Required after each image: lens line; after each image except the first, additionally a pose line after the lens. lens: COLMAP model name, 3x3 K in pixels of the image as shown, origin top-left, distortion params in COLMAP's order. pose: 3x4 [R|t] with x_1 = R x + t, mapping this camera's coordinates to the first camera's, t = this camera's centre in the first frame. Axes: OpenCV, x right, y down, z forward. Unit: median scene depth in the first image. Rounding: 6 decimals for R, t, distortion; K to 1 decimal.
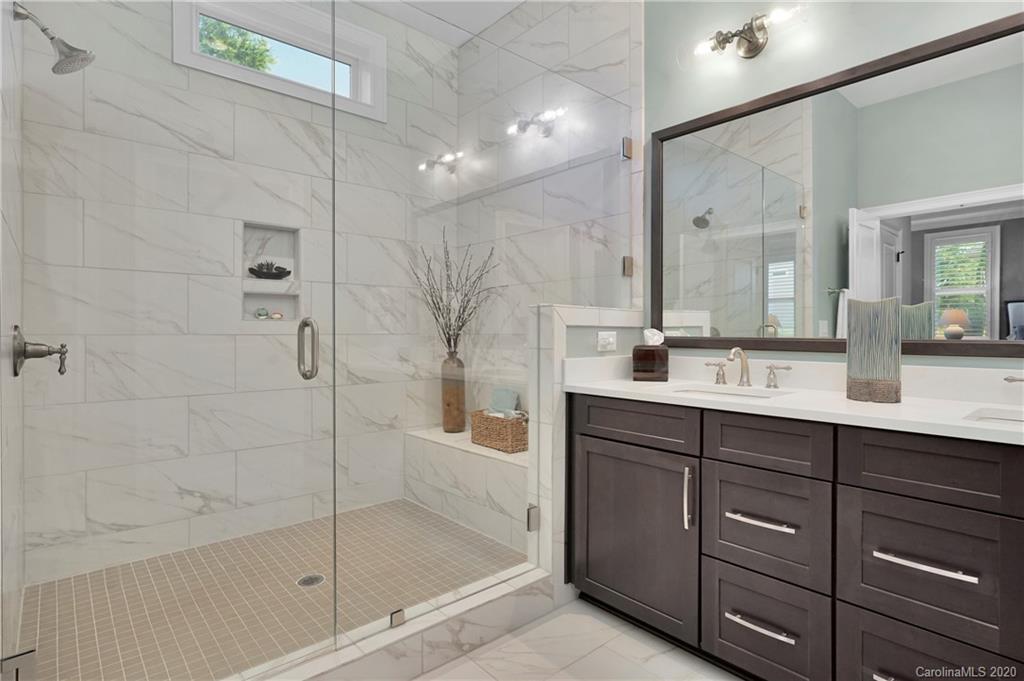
lens RADIAL K [[533.9, 0, 514.1], [0, 533.9, 334.0], [0, 0, 1]] dist [-0.001808, 0.000654]
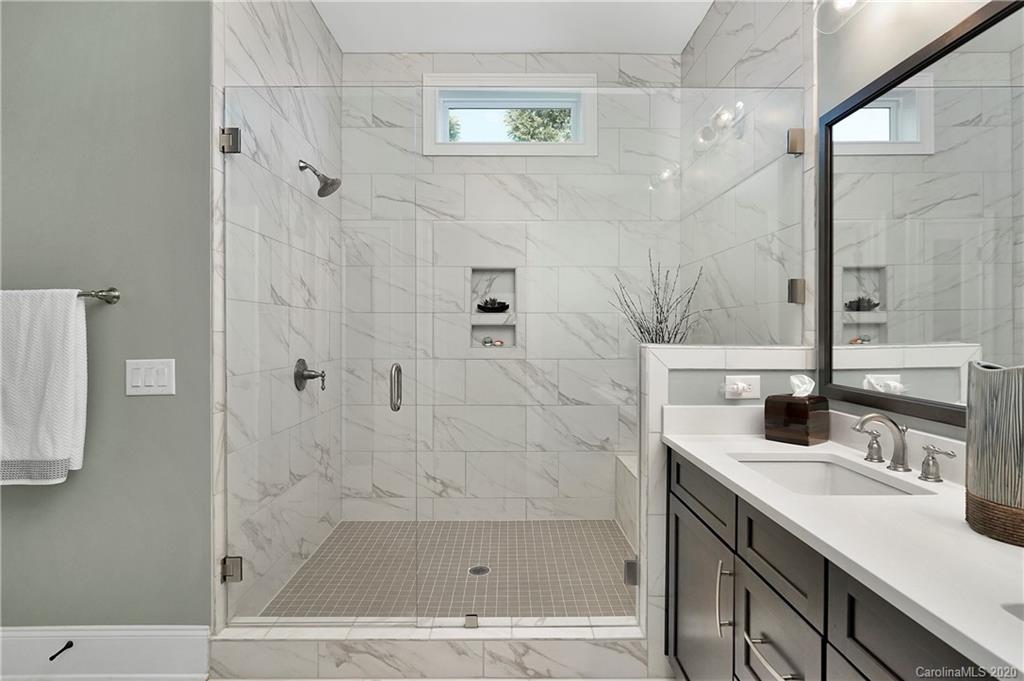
lens RADIAL K [[543.2, 0, 506.9], [0, 543.2, 336.5], [0, 0, 1]] dist [-0.005780, 0.000008]
pose [[0.750747, 0.005795, -0.660565, 0.425076], [-0.001495, 0.999974, 0.007074, -0.065757], [0.660588, -0.004323, 0.750736, 0.116242]]
